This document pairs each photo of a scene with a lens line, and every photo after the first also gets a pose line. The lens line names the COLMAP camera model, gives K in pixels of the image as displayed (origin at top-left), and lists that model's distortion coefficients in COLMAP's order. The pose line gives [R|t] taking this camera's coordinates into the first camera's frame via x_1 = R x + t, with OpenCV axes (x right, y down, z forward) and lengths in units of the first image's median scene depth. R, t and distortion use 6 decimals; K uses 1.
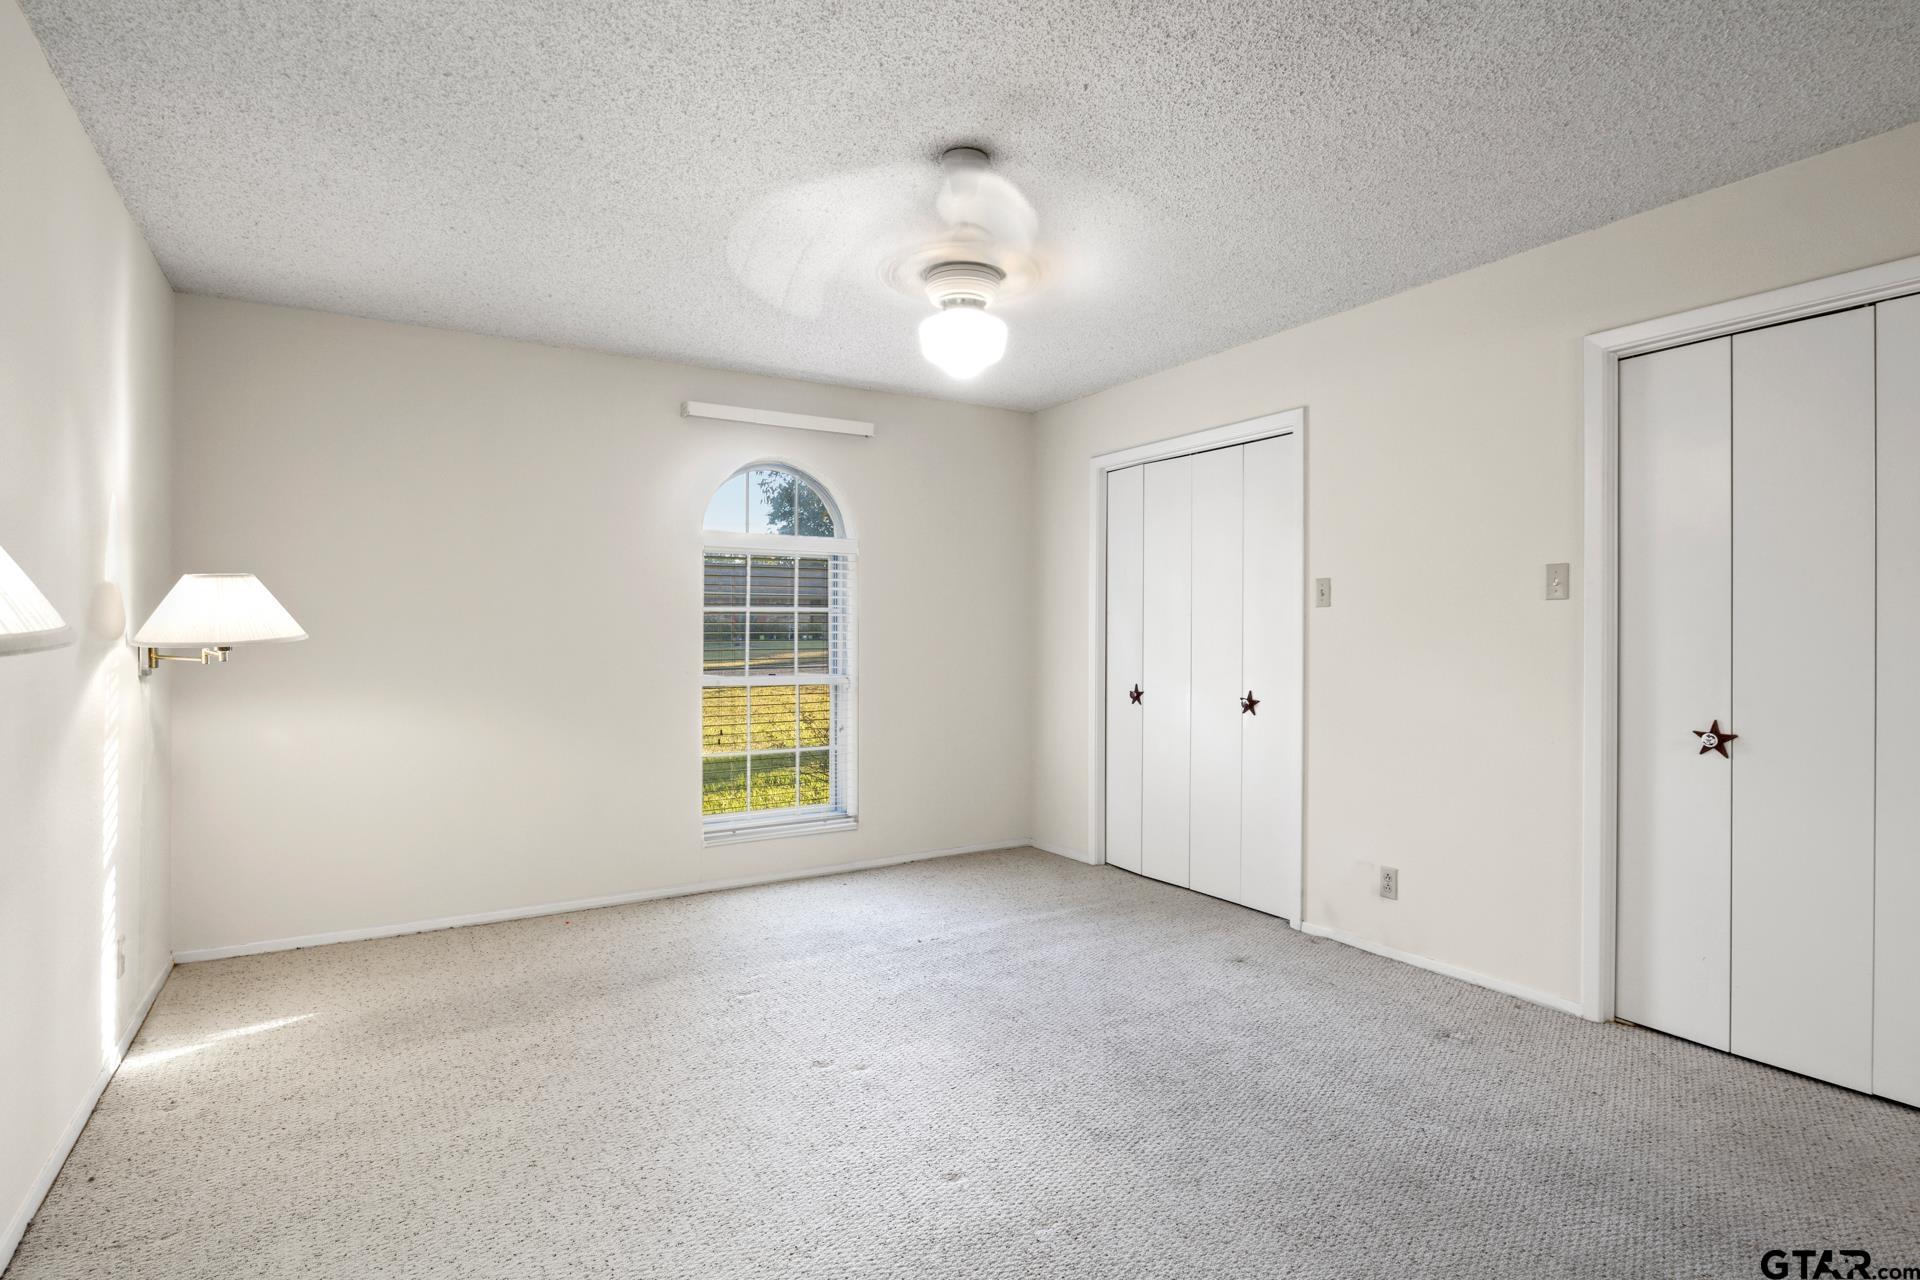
lens RADIAL K [[964.5, 0, 965.7], [0, 964.5, 637.1], [0, 0, 1]] dist [-0.013227, -0.001063]
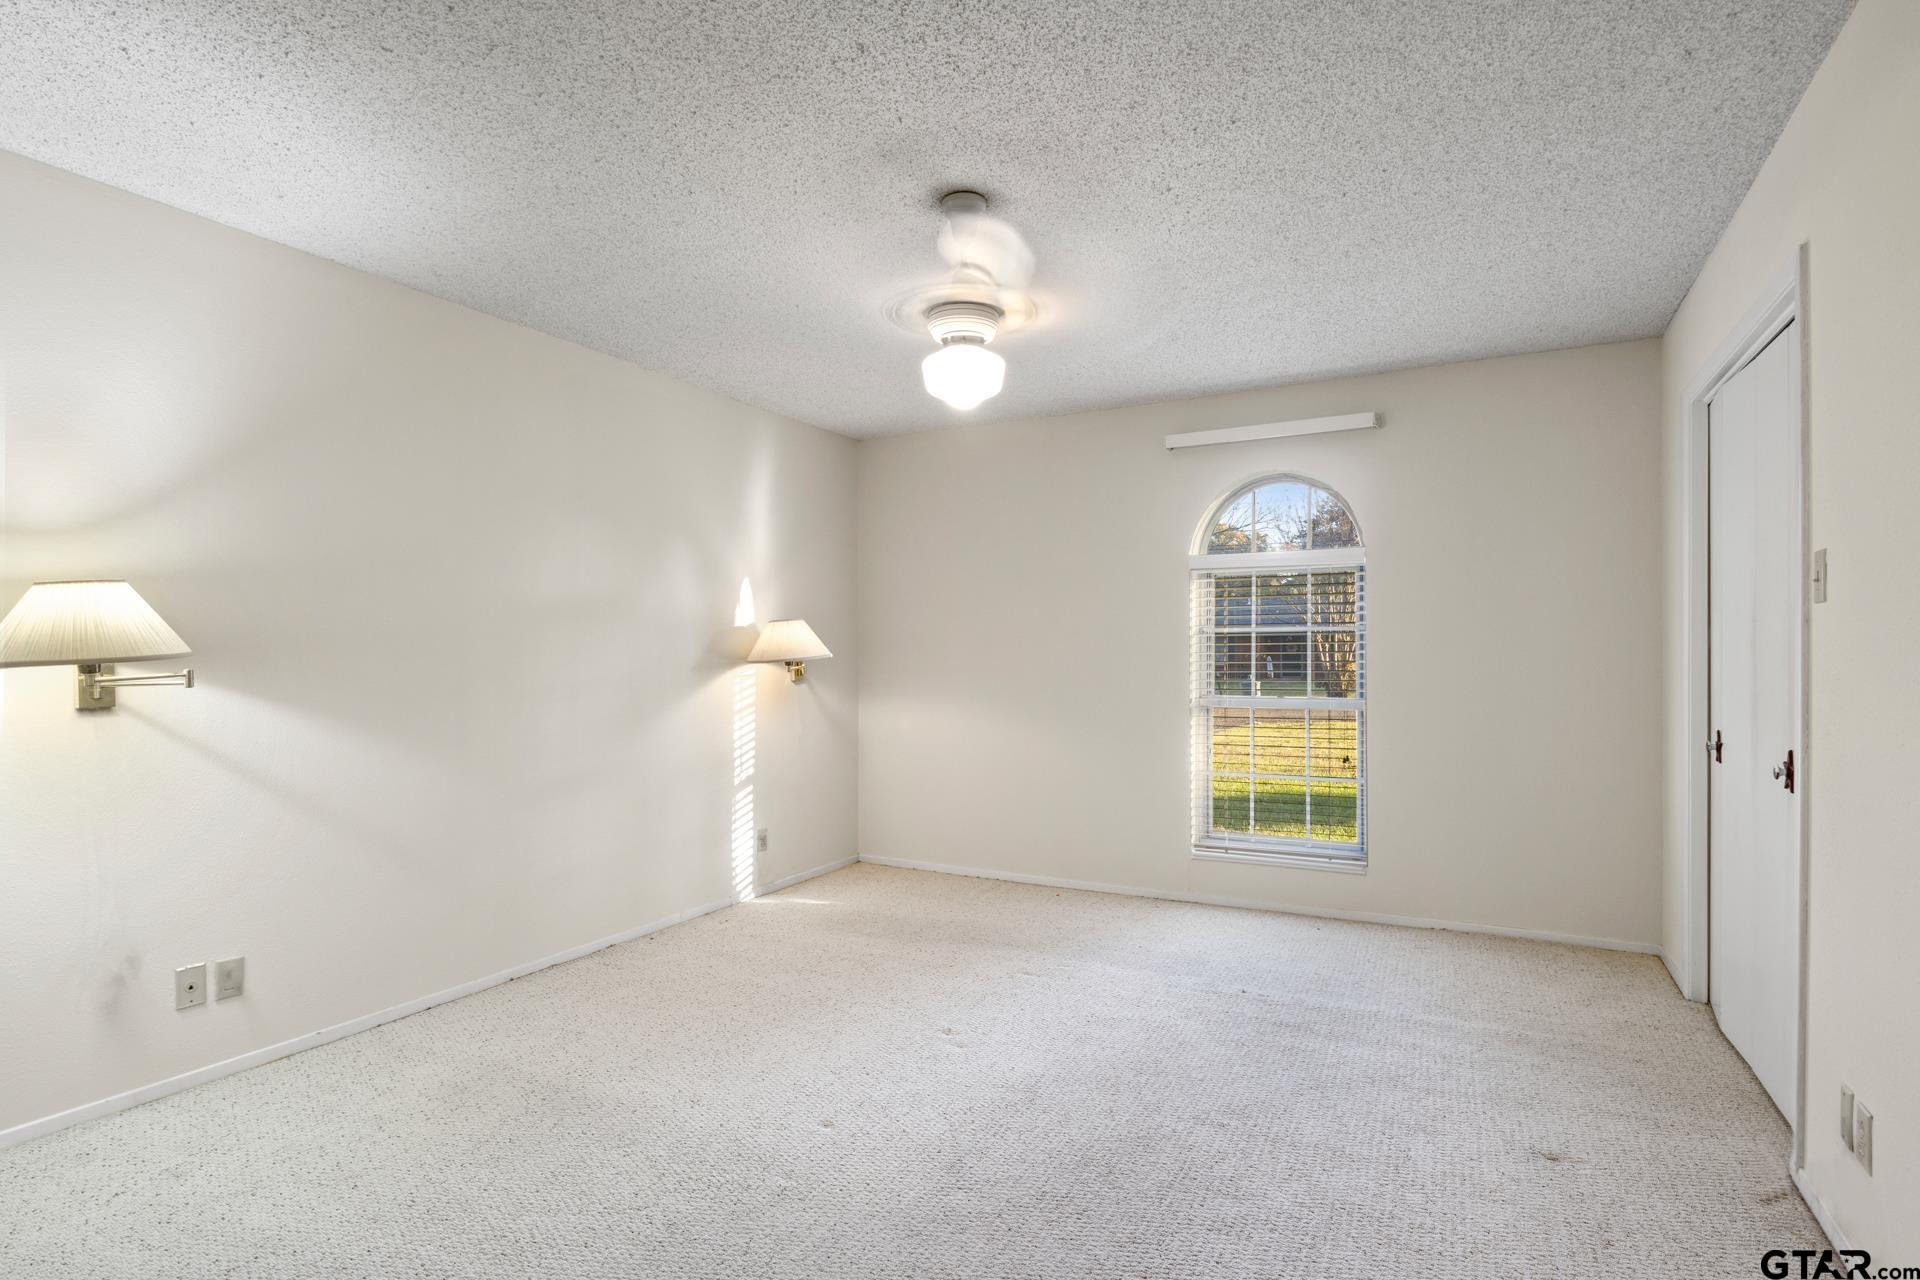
lens RADIAL K [[964.5, 0, 975.1], [0, 964.5, 648.3], [0, 0, 1]] dist [-0.013227, -0.001063]
pose [[0.506503, -0.008155, -0.862199, 0.596355], [-0.001423, 0.999946, -0.010294, 0.001457], [0.862237, 0.006440, 0.506464, 0.313535]]
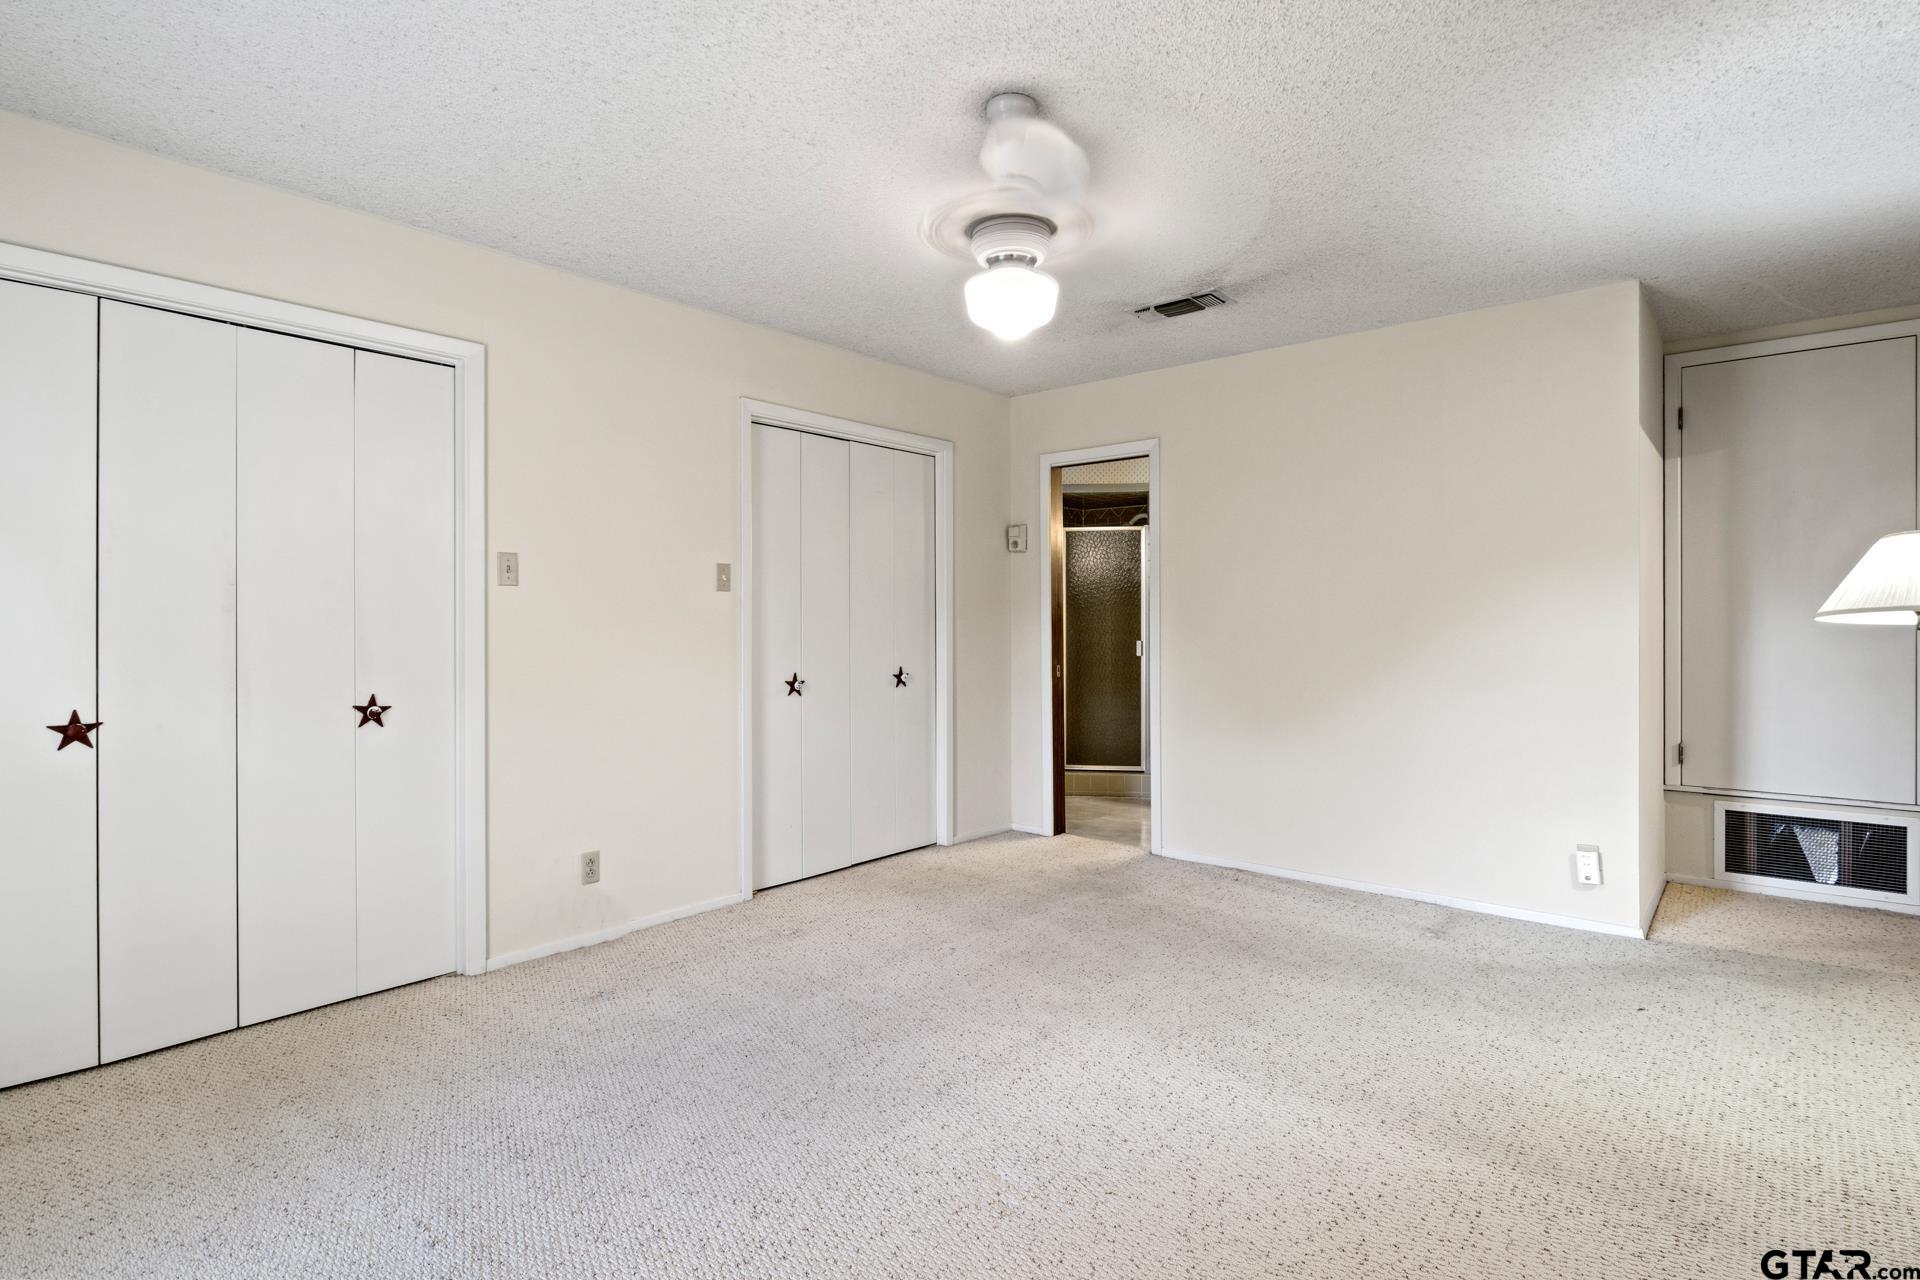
lens RADIAL K [[964.5, 0, 953.2], [0, 964.5, 624.0], [0, 0, 1]] dist [-0.013227, -0.001063]
pose [[-0.299702, -0.009732, 0.953983, -0.578202], [-0.002996, 0.999953, 0.009260, -0.005816], [-0.954028, -0.000083, -0.299717, 0.877005]]
